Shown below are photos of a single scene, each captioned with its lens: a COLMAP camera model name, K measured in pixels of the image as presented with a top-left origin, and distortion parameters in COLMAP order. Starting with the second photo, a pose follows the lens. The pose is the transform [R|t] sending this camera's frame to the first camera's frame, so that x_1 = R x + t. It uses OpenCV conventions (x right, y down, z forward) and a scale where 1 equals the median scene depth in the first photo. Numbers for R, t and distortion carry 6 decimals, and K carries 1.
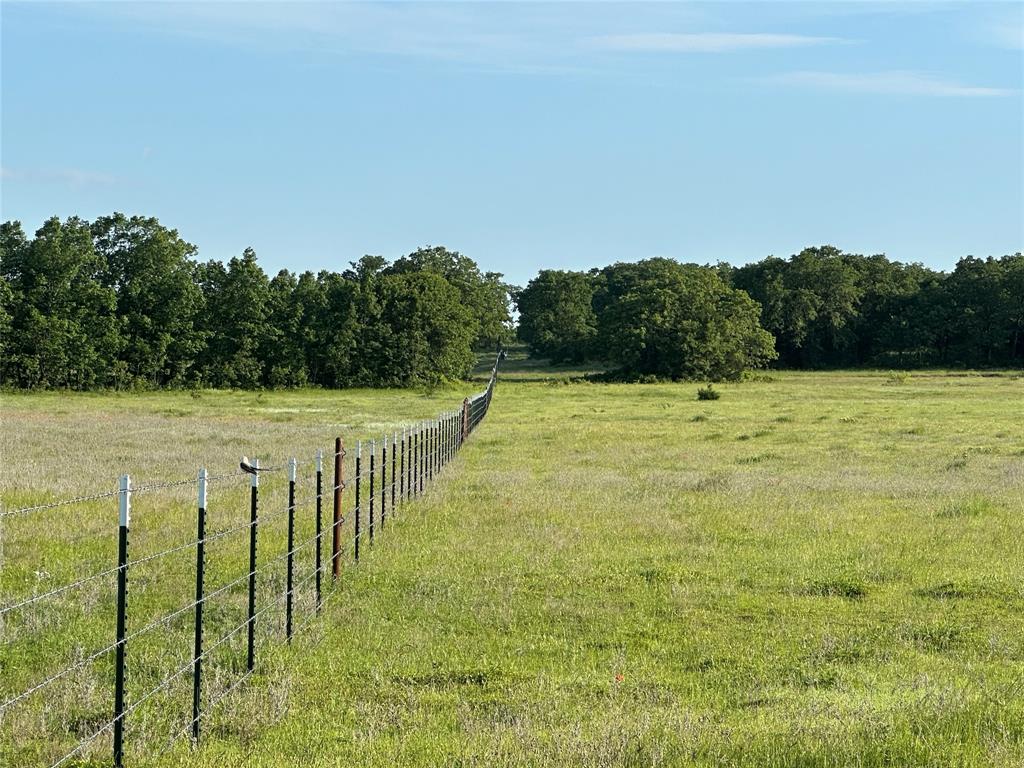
lens RADIAL K [[3228.7, 0, 512.0], [0, 3228.7, 384.0], [0, 0, 1]] dist [-0.451787, 1.183185]
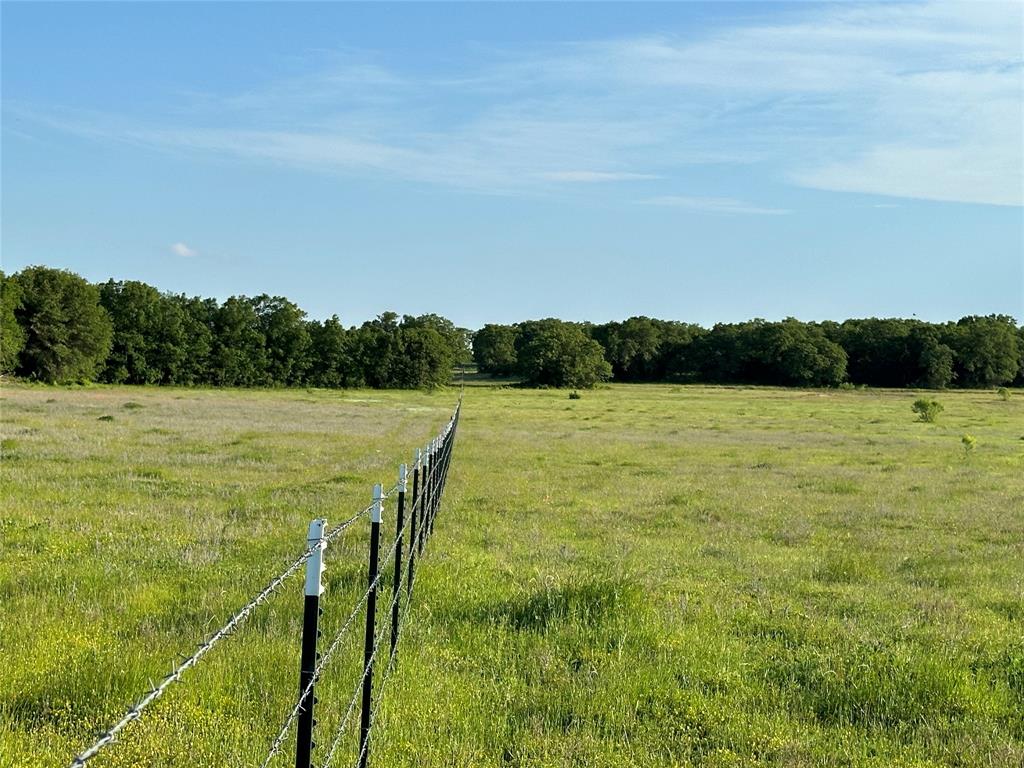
lens RADIAL K [[1968.2, 0, 512.0], [0, 1968.2, 384.0], [0, 0, 1]] dist [-0.004369, -0.017470]
pose [[0.999491, 0.019320, 0.025392, -0.005948], [-0.019320, 0.999813, -0.000269, -0.002688], [-0.025392, -0.000222, 0.999678, -0.162816]]
